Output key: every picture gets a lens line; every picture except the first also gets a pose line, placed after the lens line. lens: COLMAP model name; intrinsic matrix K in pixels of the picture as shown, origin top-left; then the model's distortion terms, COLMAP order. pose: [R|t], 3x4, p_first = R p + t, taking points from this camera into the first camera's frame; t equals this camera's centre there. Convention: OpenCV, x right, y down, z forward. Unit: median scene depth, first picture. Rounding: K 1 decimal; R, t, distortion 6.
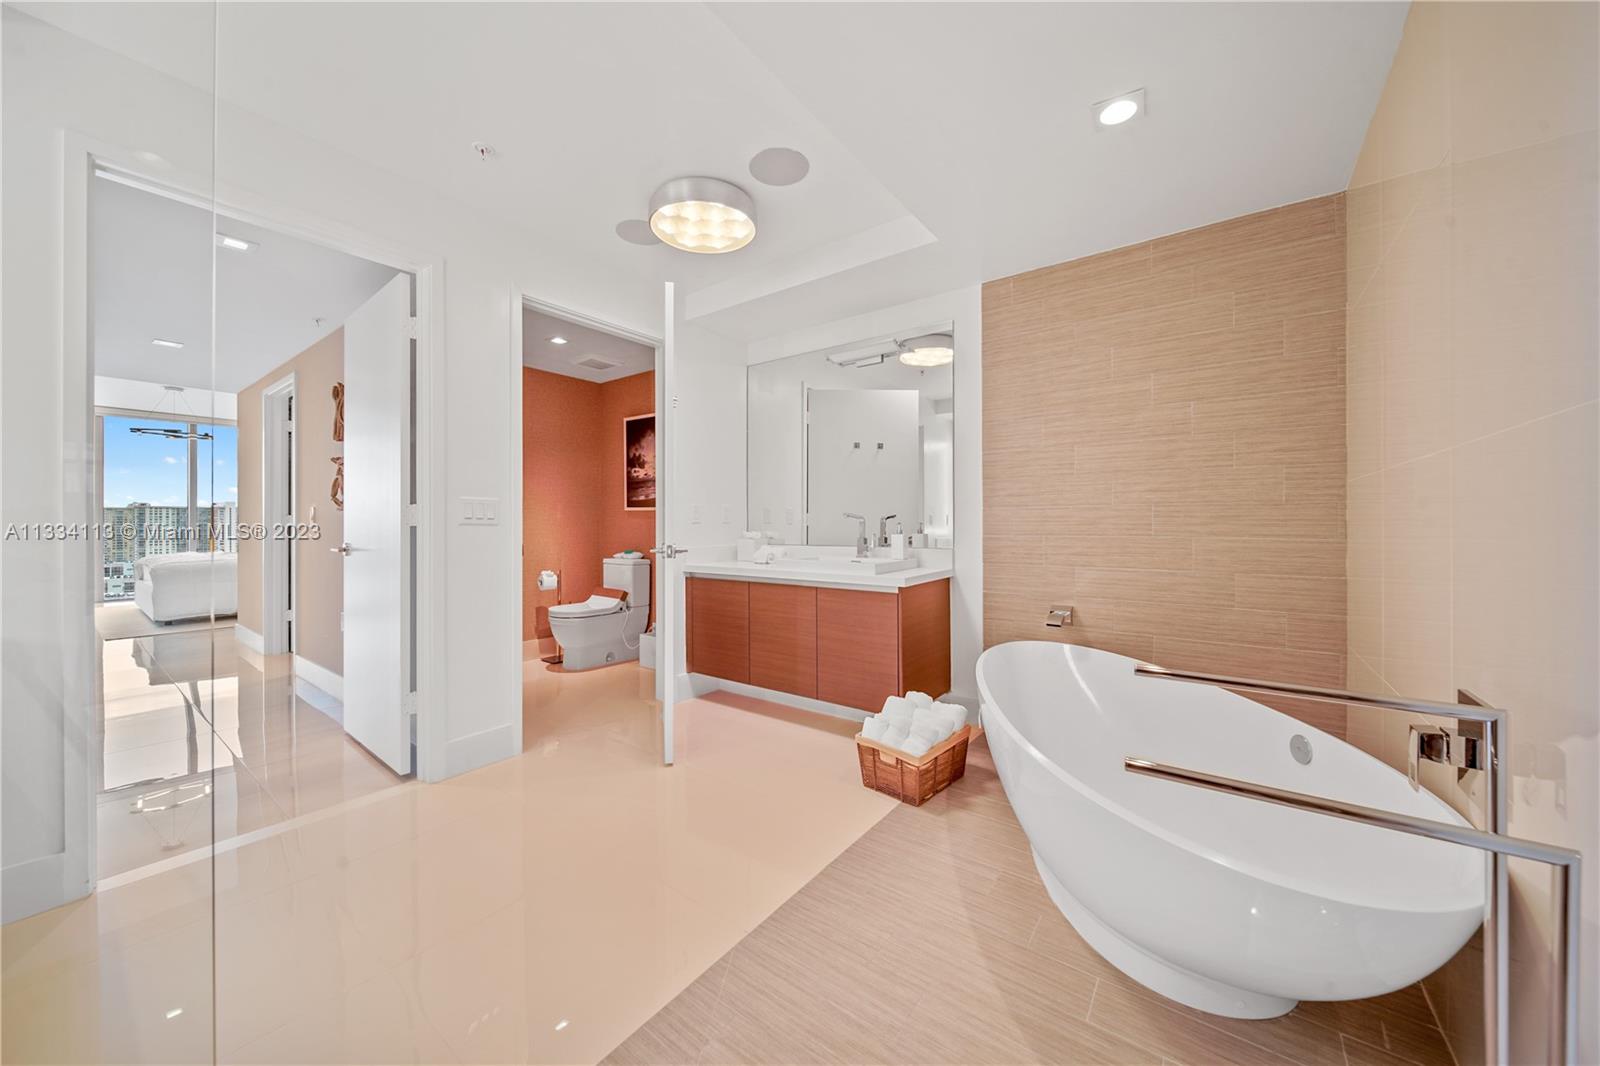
lens RADIAL K [[573.3, 0, 795.4], [0, 573.3, 523.2], [0, 0, 1]] dist [0.008505, -0.000010]
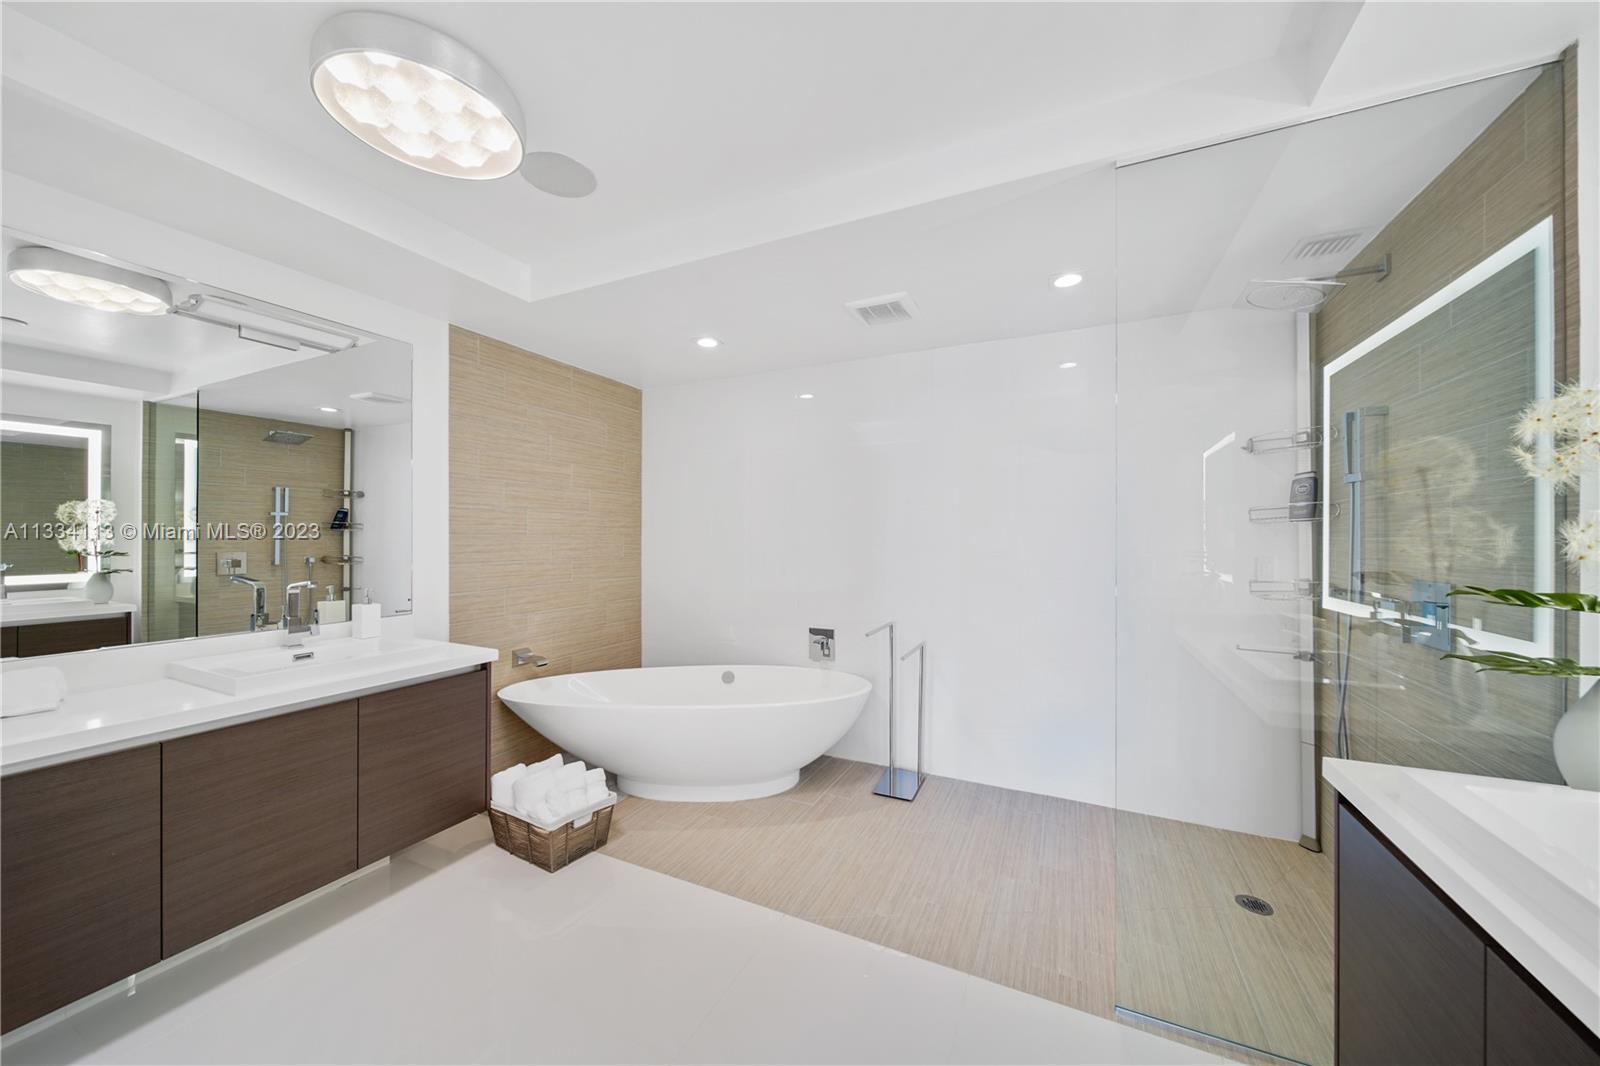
lens RADIAL K [[557.3, 0, 807.4], [0, 557.3, 539.5], [0, 0, 1]] dist [-0.000446, -0.000028]
pose [[-0.197897, -0.002620, 0.980219, -0.673881], [-0.004363, 0.999989, 0.001792, -0.072276], [-0.980213, -0.003922, -0.197906, 0.608978]]
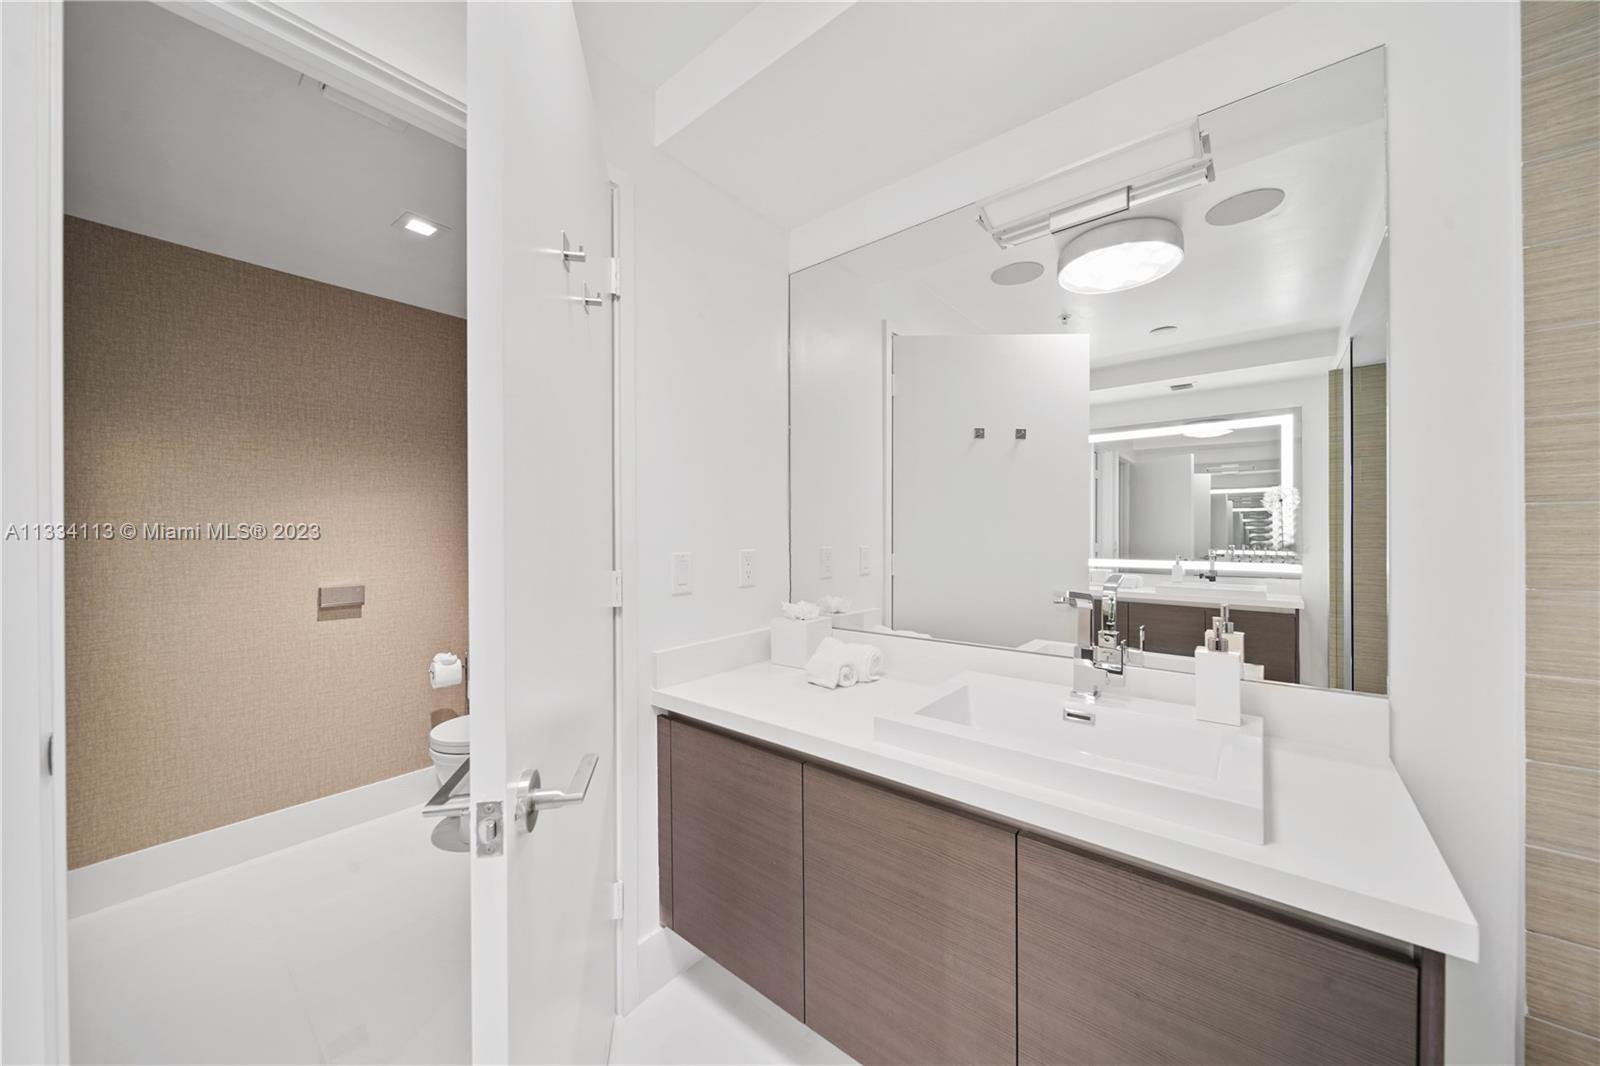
lens RADIAL K [[573.3, 0, 795.4], [0, 573.3, 523.2], [0, 0, 1]] dist [0.008505, -0.000010]
pose [[0.998674, -0.002275, -0.051433, -0.069539], [0.001601, 0.999912, -0.013137, -0.060601], [0.051459, 0.013038, 0.998590, 0.648720]]
